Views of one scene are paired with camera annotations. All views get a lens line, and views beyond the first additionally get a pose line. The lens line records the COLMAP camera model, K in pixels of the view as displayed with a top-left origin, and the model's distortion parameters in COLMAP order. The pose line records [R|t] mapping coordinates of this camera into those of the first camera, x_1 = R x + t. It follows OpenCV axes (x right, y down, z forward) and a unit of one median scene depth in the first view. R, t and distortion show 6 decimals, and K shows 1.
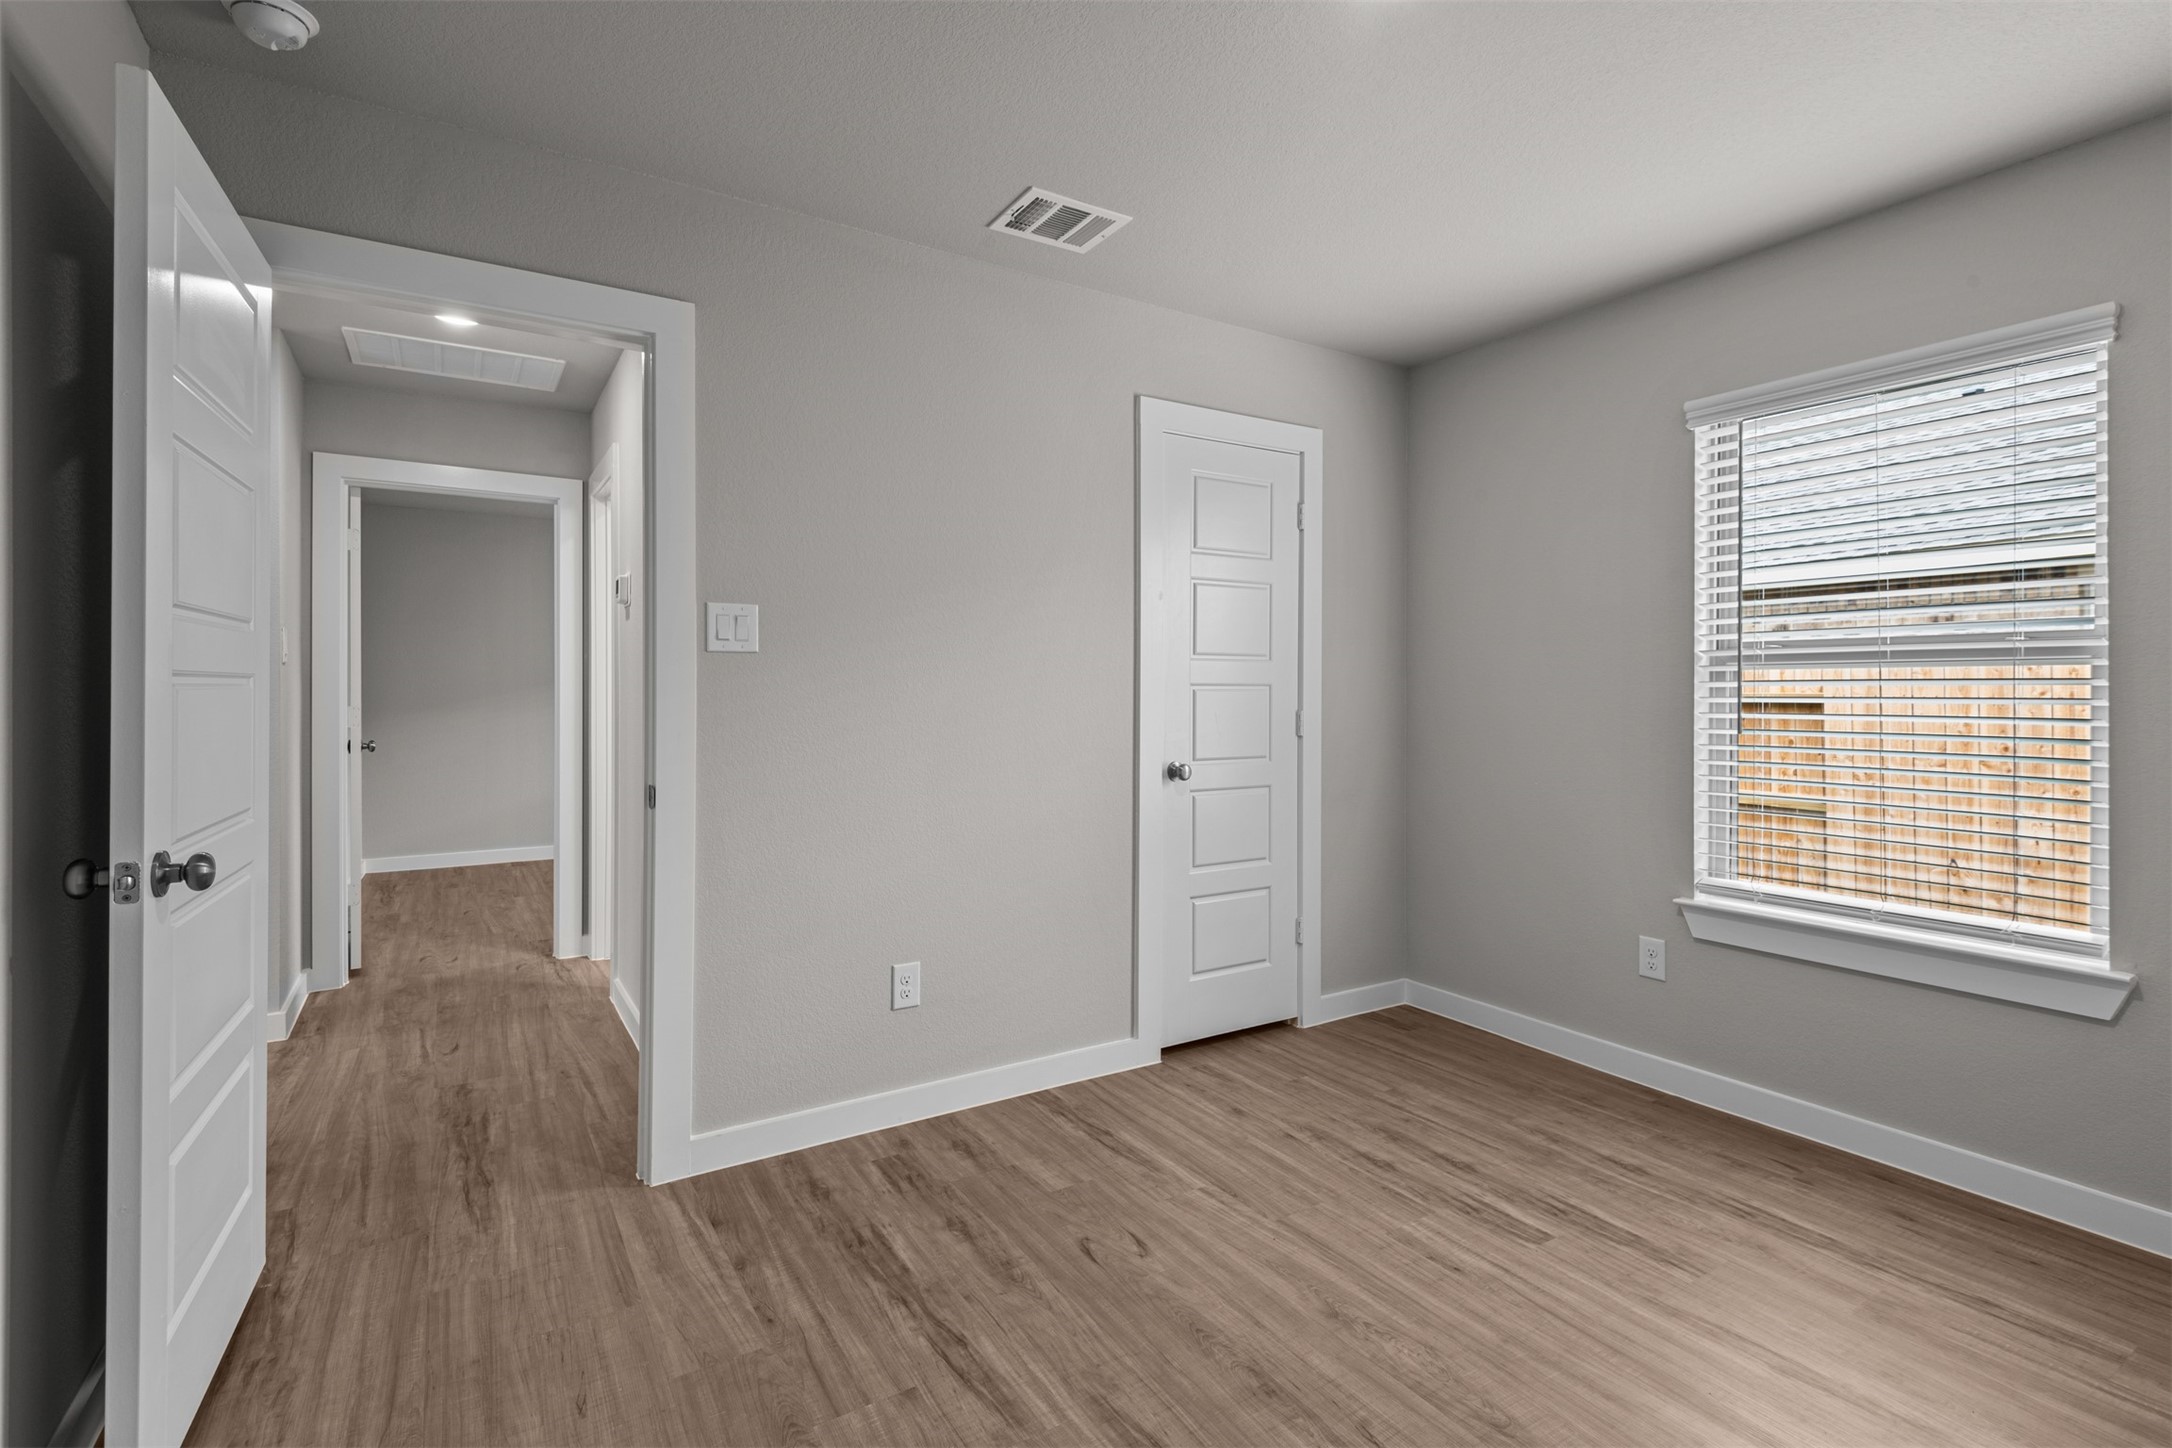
lens RADIAL K [[992.0, 0, 1085.6], [0, 992.0, 693.7], [0, 0, 1]] dist [0.042768, -0.028771]
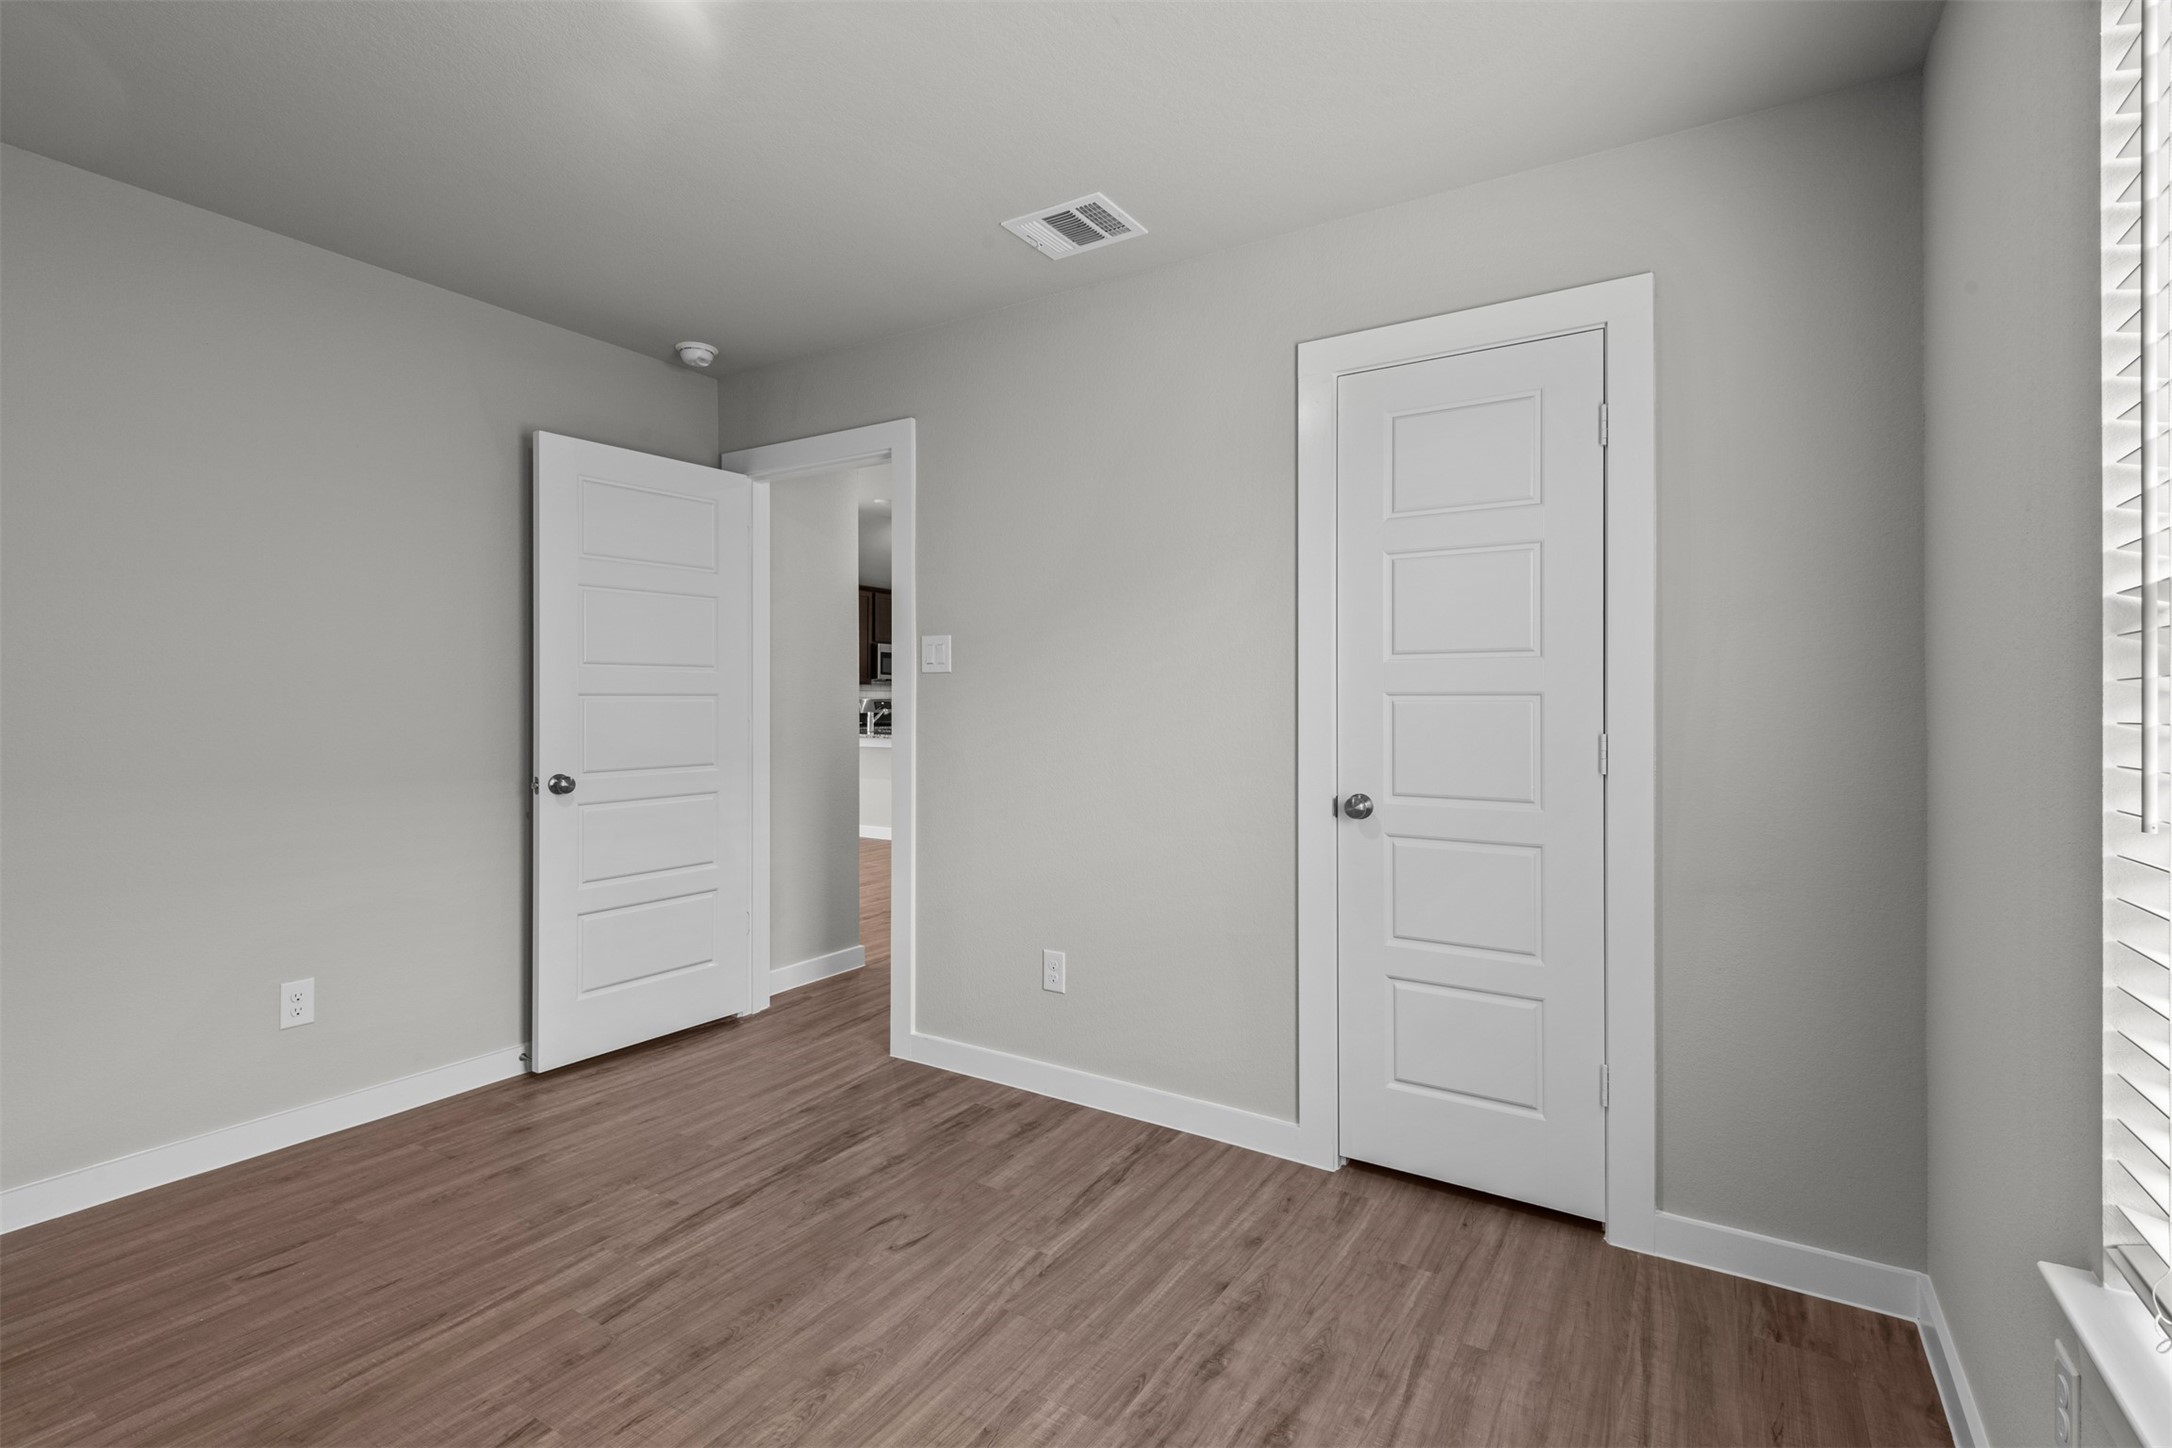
lens RADIAL K [[992.0, 0, 1085.6], [0, 992.0, 693.7], [0, 0, 1]] dist [0.042768, -0.028771]
pose [[0.441709, -0.005506, -0.897142, 0.922983], [-0.002017, 0.999973, -0.007130, -0.005519], [0.897156, 0.004959, 0.441686, 0.614780]]
